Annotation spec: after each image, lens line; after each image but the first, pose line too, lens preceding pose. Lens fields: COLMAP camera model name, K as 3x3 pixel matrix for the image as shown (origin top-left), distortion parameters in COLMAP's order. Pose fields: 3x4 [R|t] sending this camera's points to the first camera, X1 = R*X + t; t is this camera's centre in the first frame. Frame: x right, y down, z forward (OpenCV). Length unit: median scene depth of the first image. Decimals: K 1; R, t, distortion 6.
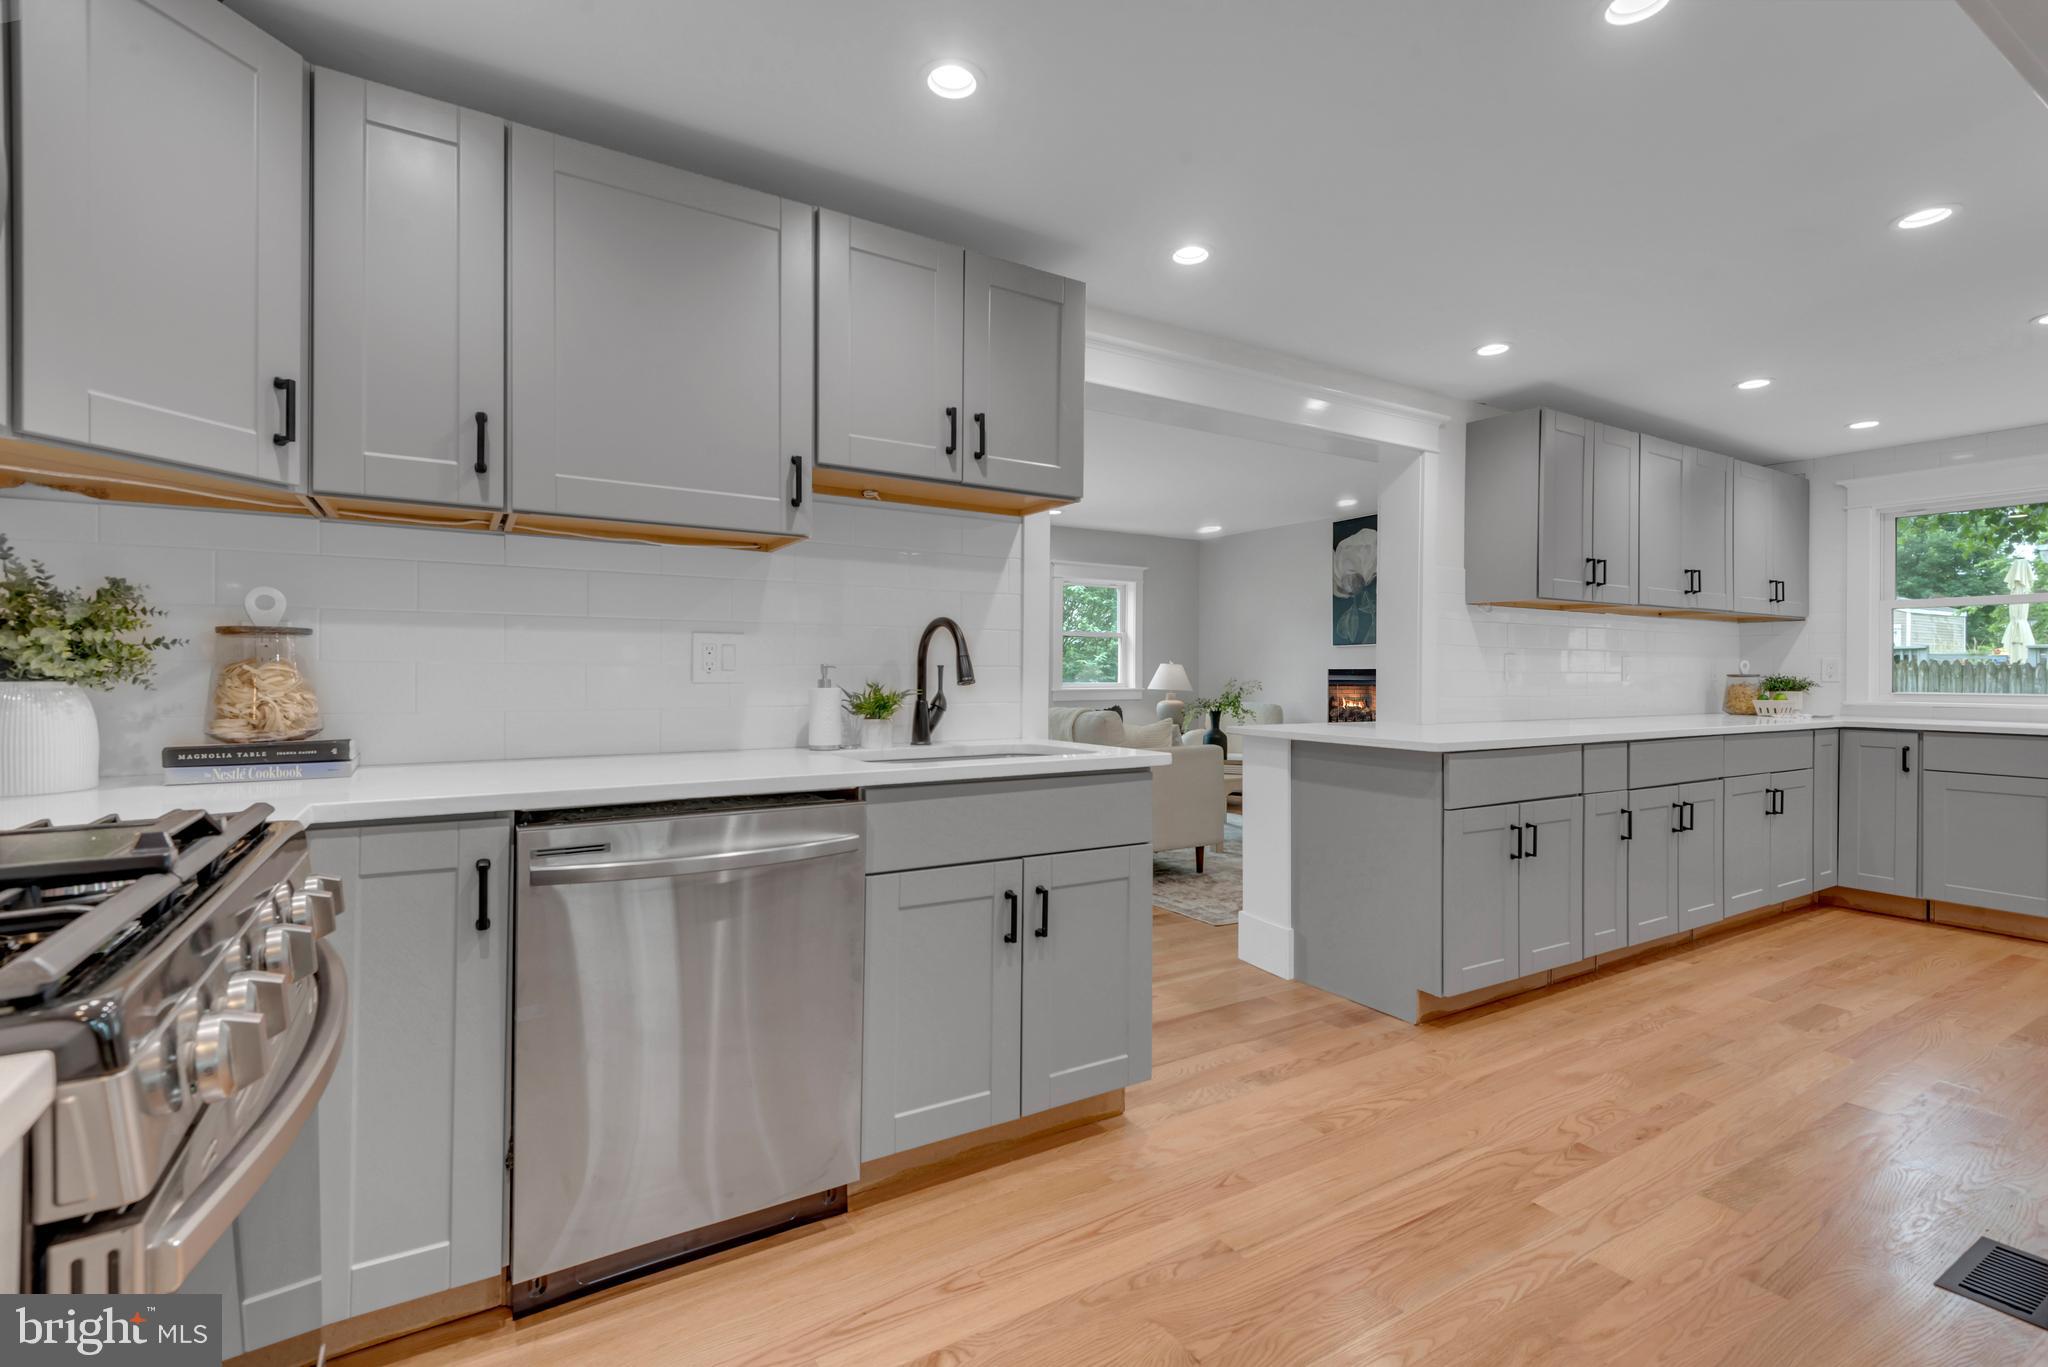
lens RADIAL K [[915.2, 0, 1016.0], [0, 915.2, 670.9], [0, 0, 1]] dist [0.037188, -0.021605]
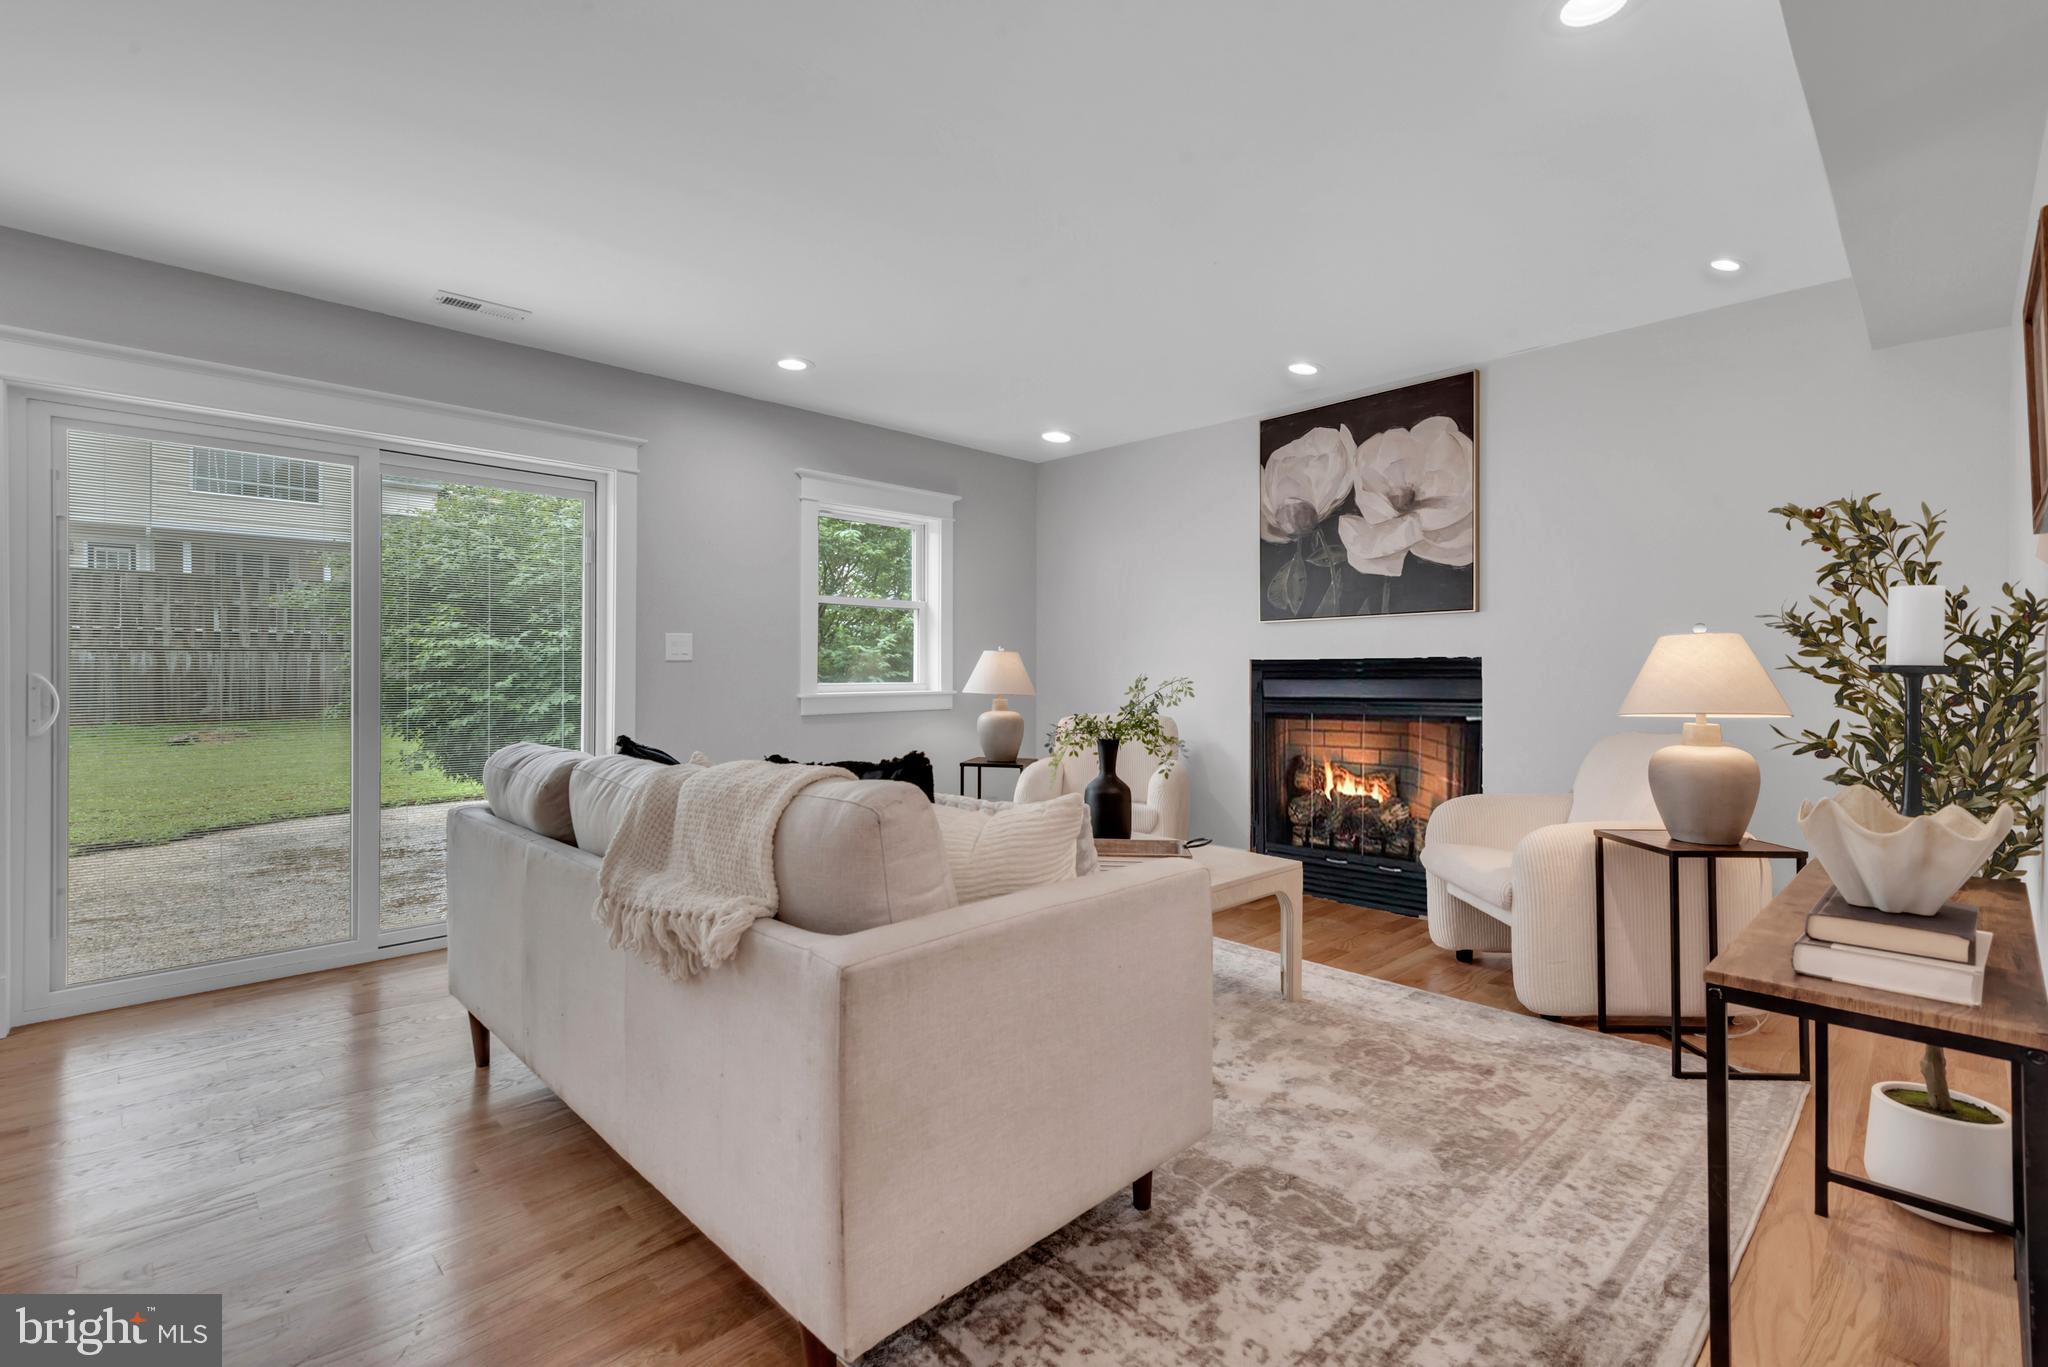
lens RADIAL K [[915.2, 0, 1016.0], [0, 915.2, 670.9], [0, 0, 1]] dist [0.037188, -0.021605]
pose [[0.974413, -0.002227, 0.224754, 0.113621], [0.001283, 0.999990, 0.004347, 0.008160], [-0.224761, -0.003947, 0.974406, 1.082191]]
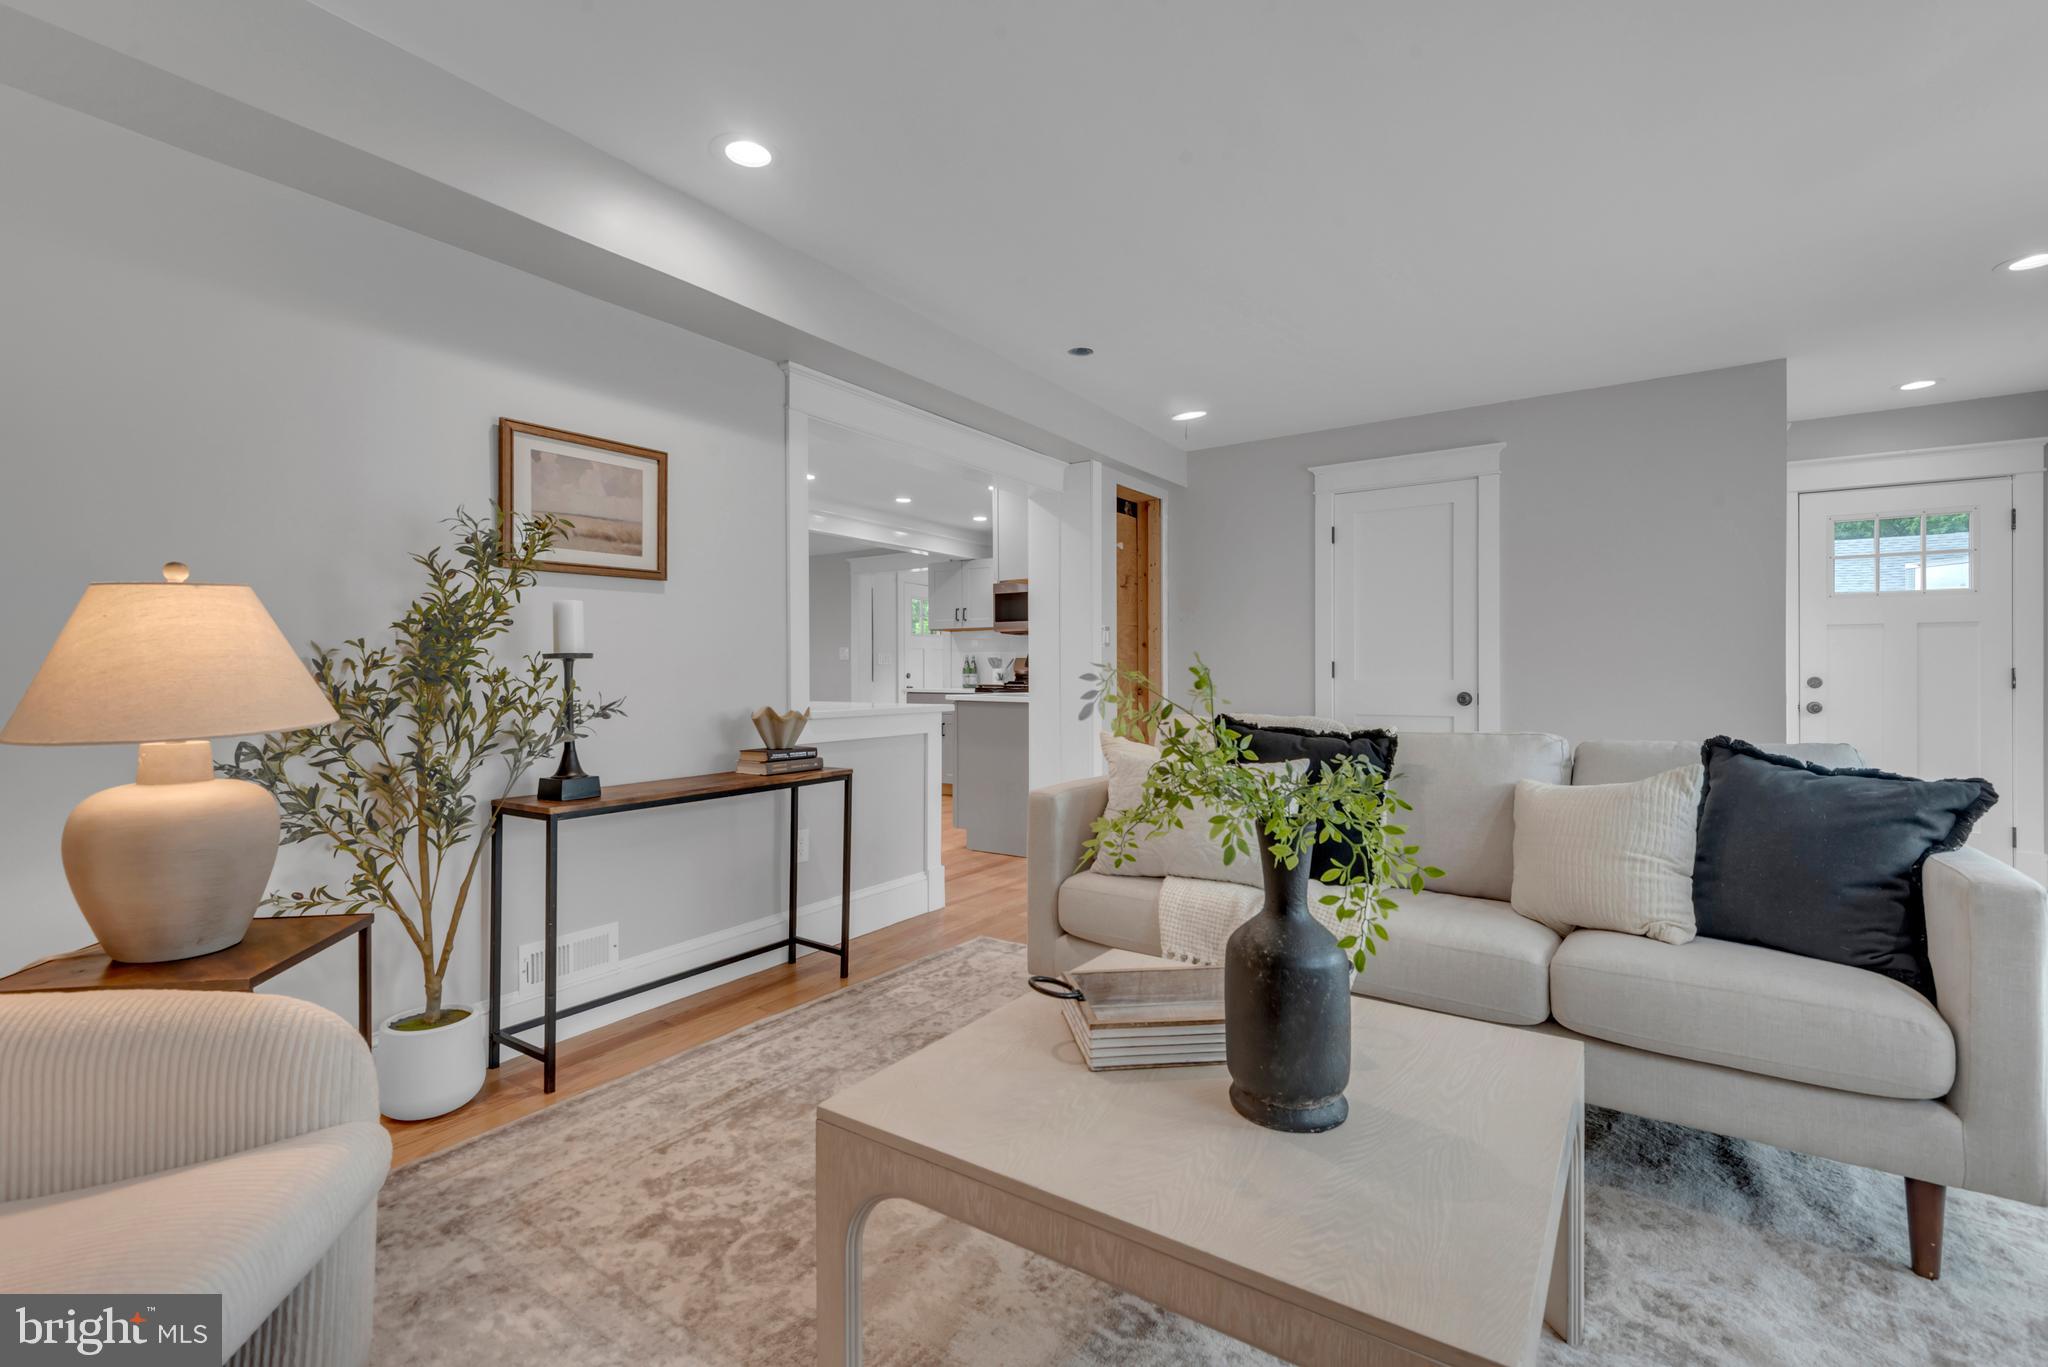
lens RADIAL K [[915.2, 0, 1016.0], [0, 915.2, 670.9], [0, 0, 1]] dist [0.037188, -0.021605]
pose [[-0.909865, -0.002314, -0.414898, 0.734116], [-0.000992, 0.999994, -0.003403, 0.024815], [0.414903, -0.002685, -0.909861, 2.407436]]
